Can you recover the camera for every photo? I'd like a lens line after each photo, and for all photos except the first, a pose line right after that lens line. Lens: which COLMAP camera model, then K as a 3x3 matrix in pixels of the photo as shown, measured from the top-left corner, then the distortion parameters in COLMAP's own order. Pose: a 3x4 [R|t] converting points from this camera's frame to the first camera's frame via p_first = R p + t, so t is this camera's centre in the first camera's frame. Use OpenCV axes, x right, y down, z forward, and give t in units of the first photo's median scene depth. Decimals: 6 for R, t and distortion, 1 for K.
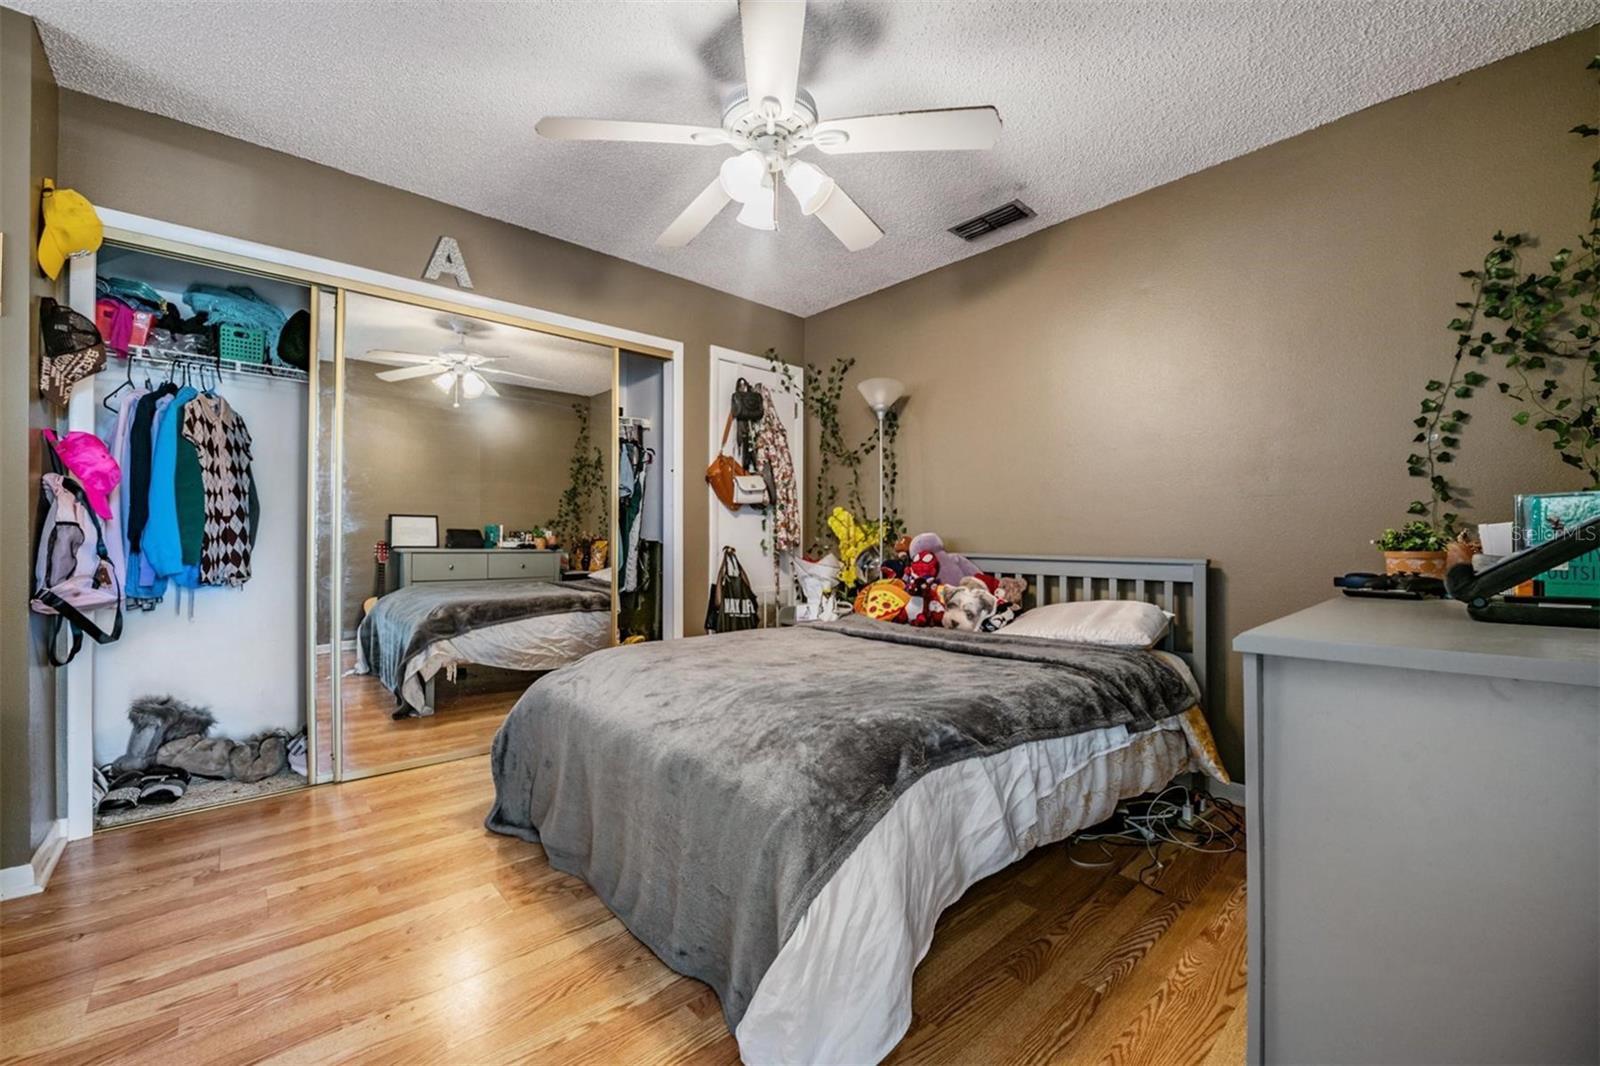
lens RADIAL K [[635.8, 0, 792.6], [0, 635.8, 532.2], [0, 0, 1]] dist [-0.010388, -0.002075]
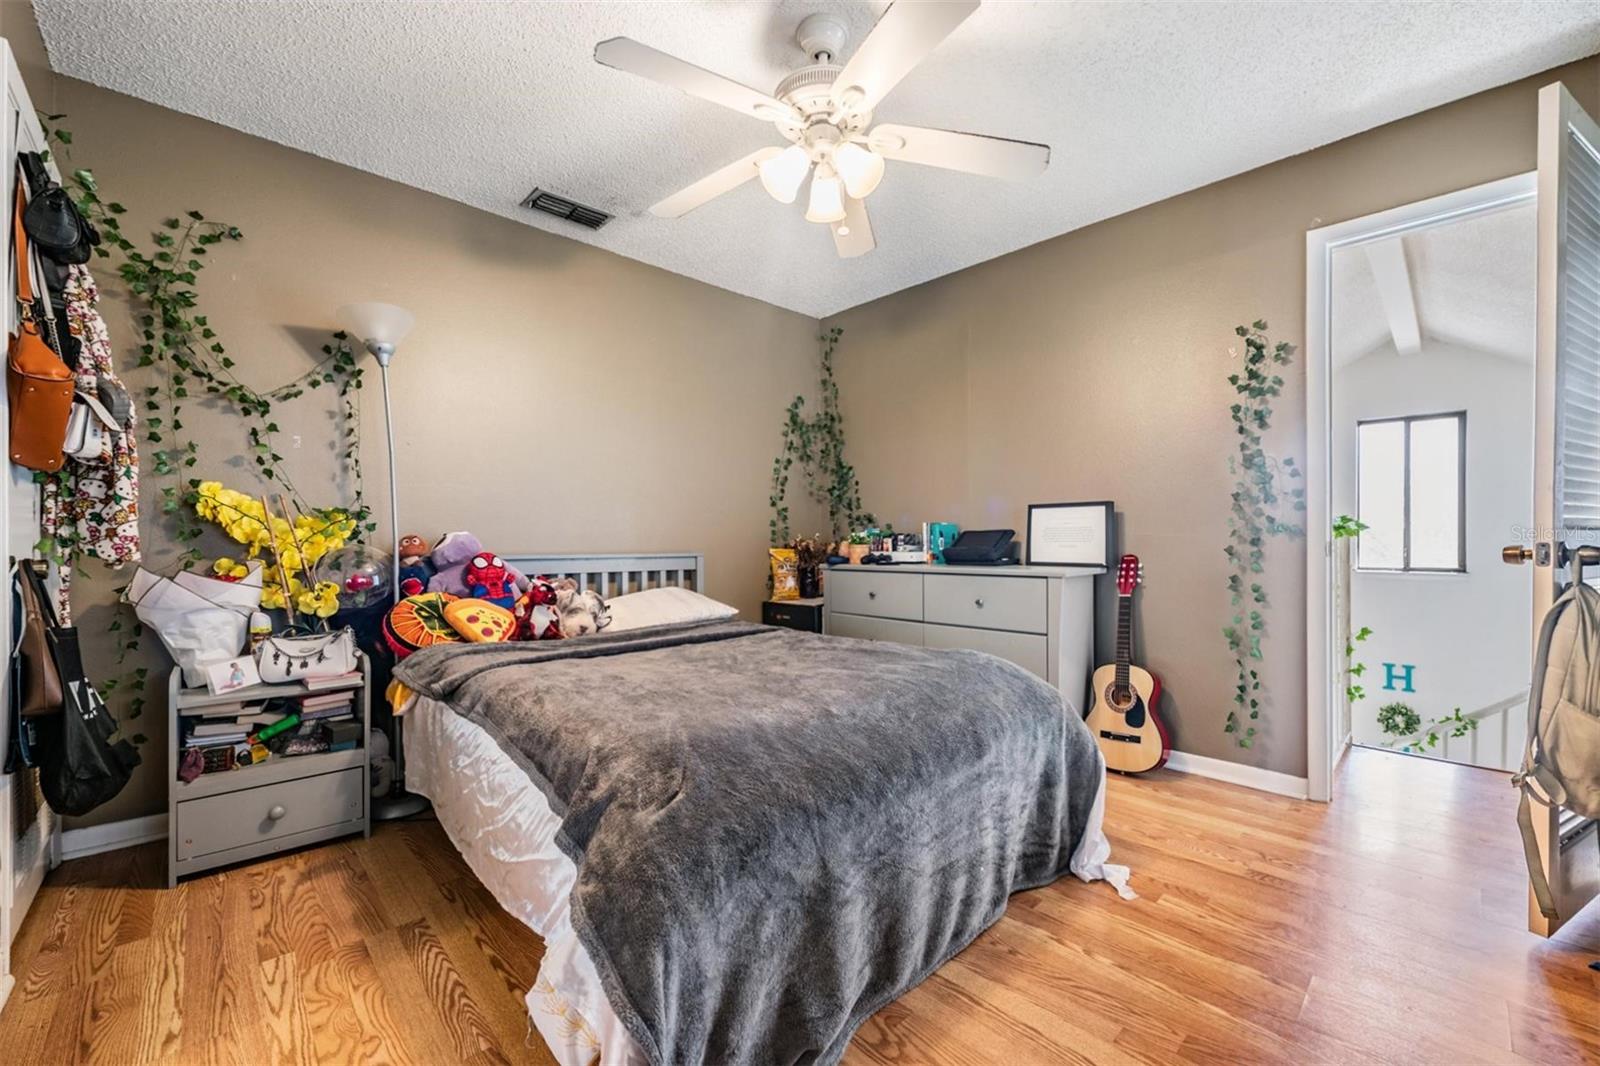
lens RADIAL K [[635.8, 0, 792.6], [0, 635.8, 540.3], [0, 0, 1]] dist [-0.010388, -0.002075]
pose [[-0.012793, -0.005138, 0.999905, -0.850849], [-0.015148, 0.999873, 0.004944, 0.003379], [-0.999803, -0.015083, -0.012869, 0.857495]]
